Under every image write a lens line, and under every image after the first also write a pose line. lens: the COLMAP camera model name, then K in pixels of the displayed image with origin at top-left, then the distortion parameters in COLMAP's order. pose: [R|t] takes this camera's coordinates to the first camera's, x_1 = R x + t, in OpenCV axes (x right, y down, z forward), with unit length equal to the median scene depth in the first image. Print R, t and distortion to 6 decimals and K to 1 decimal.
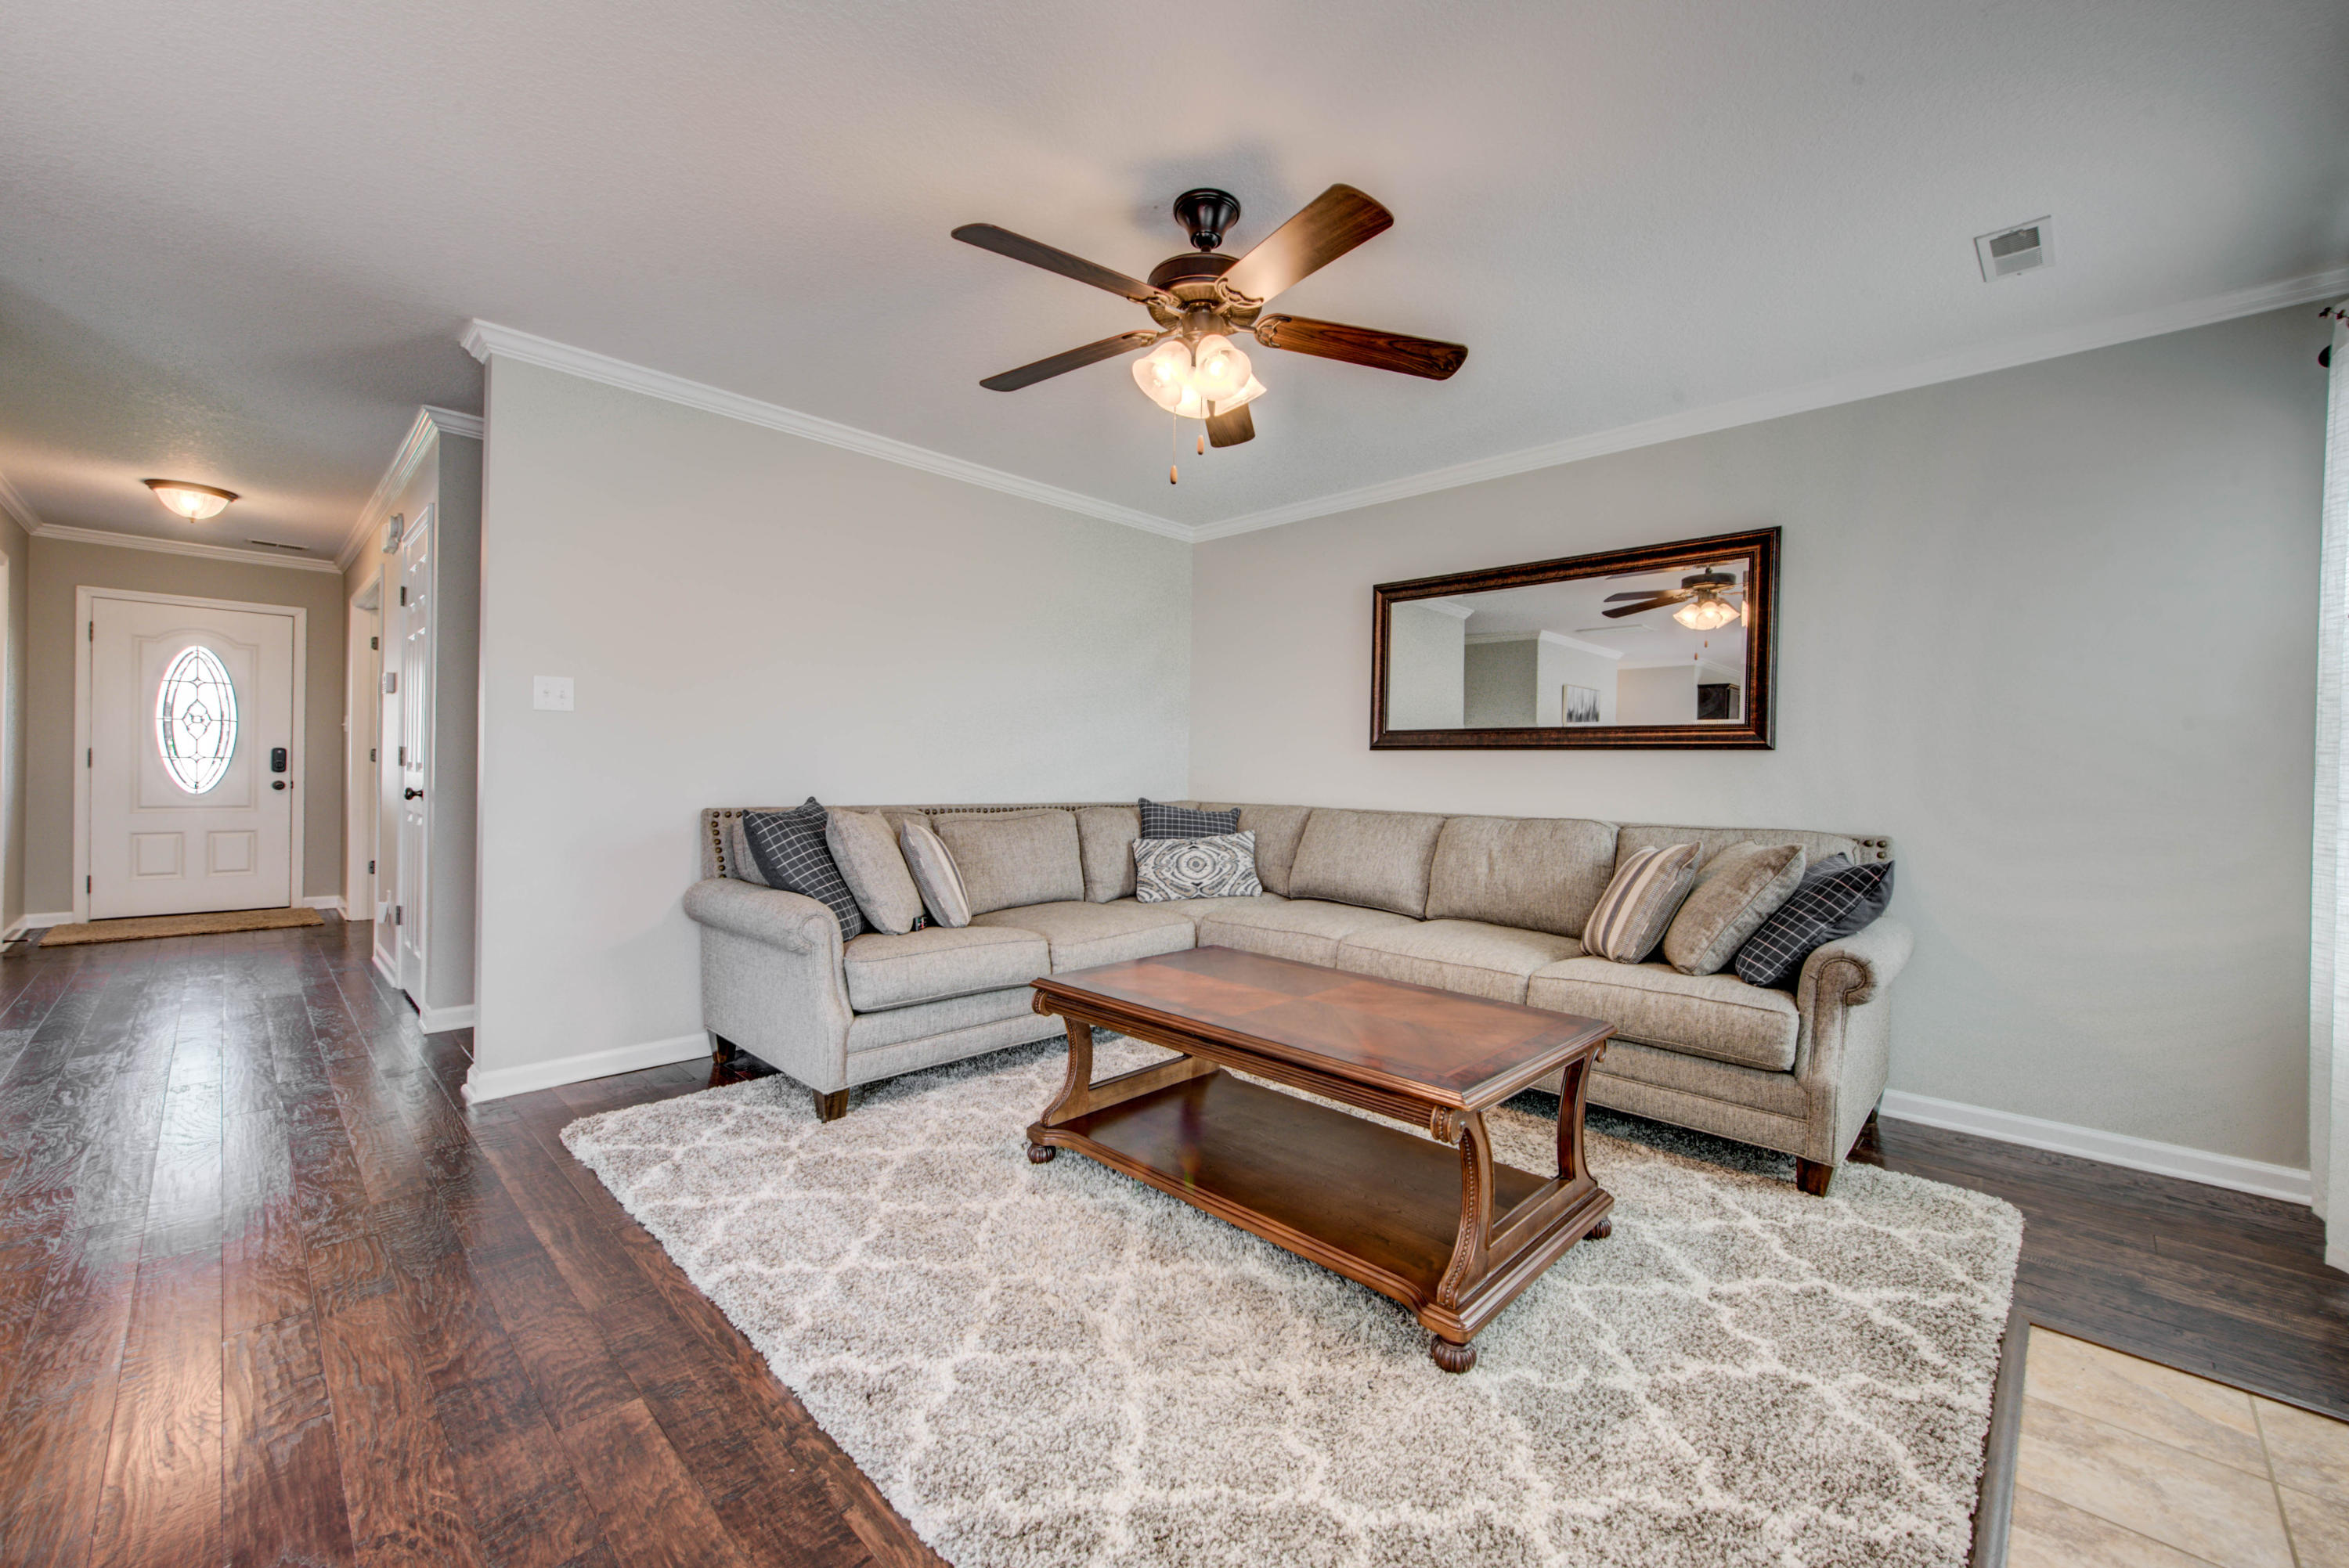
lens RADIAL K [[927.1, 0, 1174.5], [0, 927.1, 784.0], [0, 0, 1]] dist [-0.002198, -0.000326]
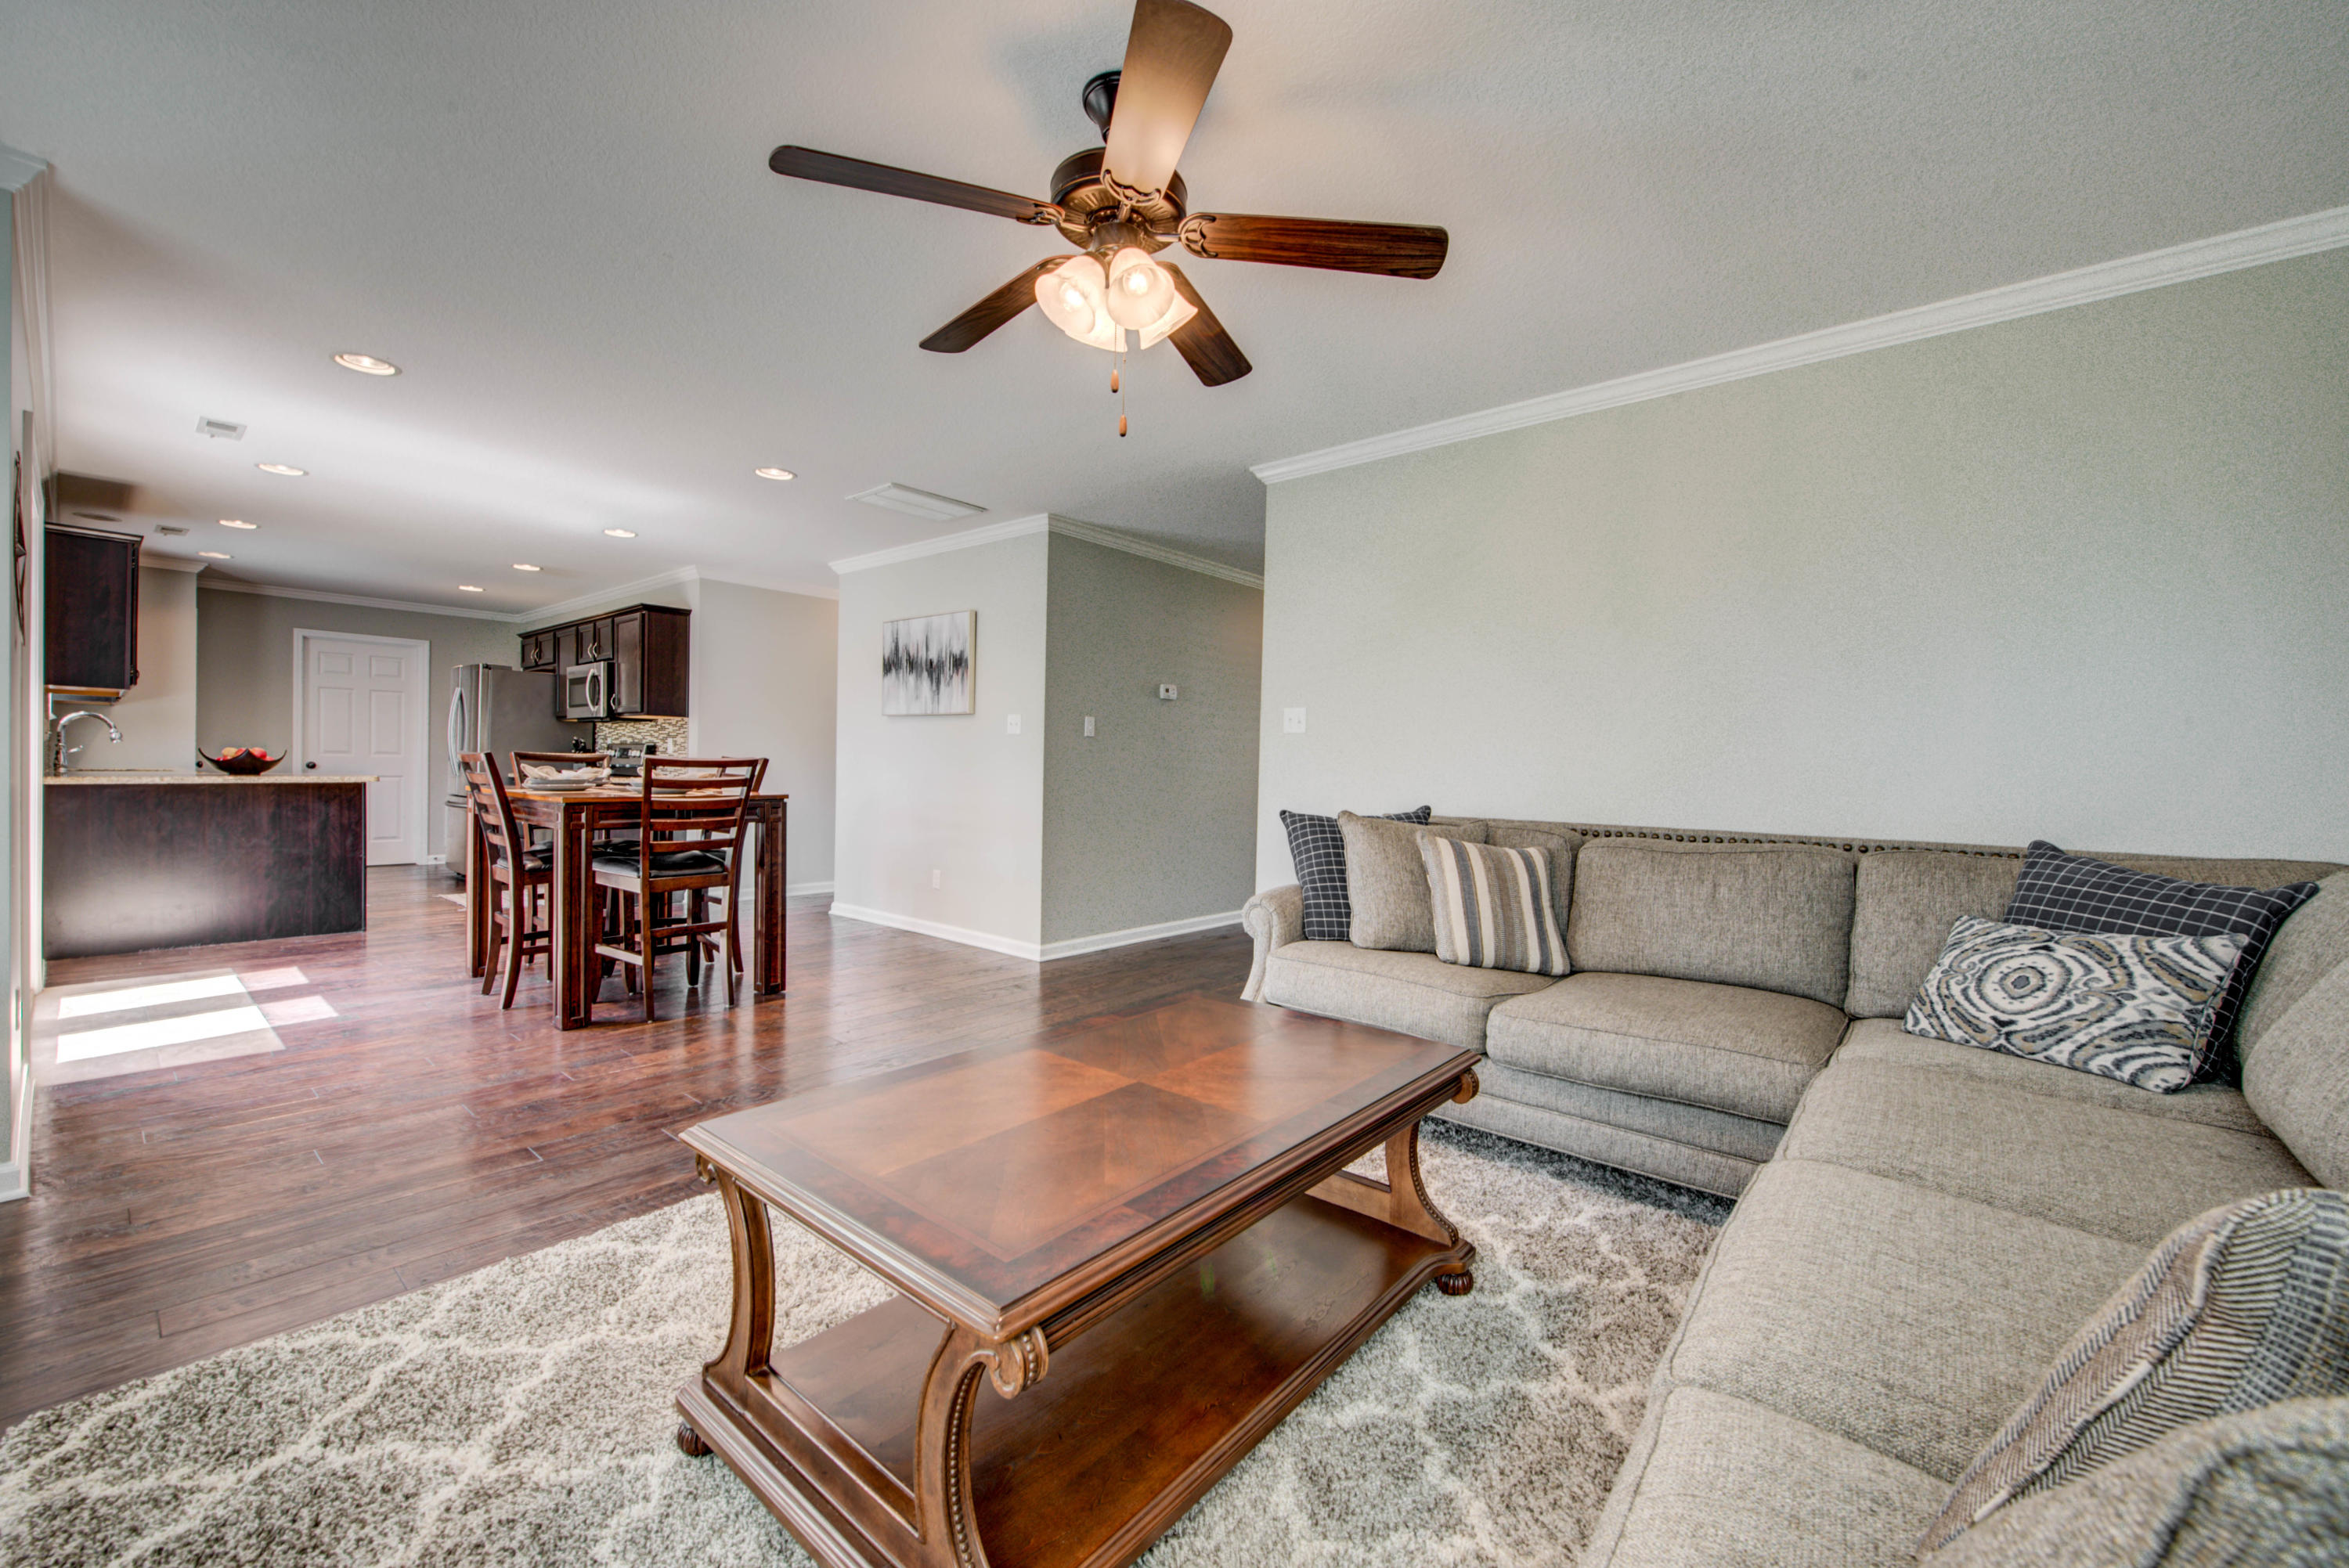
lens RADIAL K [[927.1, 0, 1174.5], [0, 927.1, 784.0], [0, 0, 1]] dist [-0.002198, -0.000326]
pose [[0.076094, 0.000253, -0.997101, 0.534866], [-0.032126, 0.999481, -0.002198, 0.001030], [0.996583, 0.032200, 0.076063, 0.620123]]
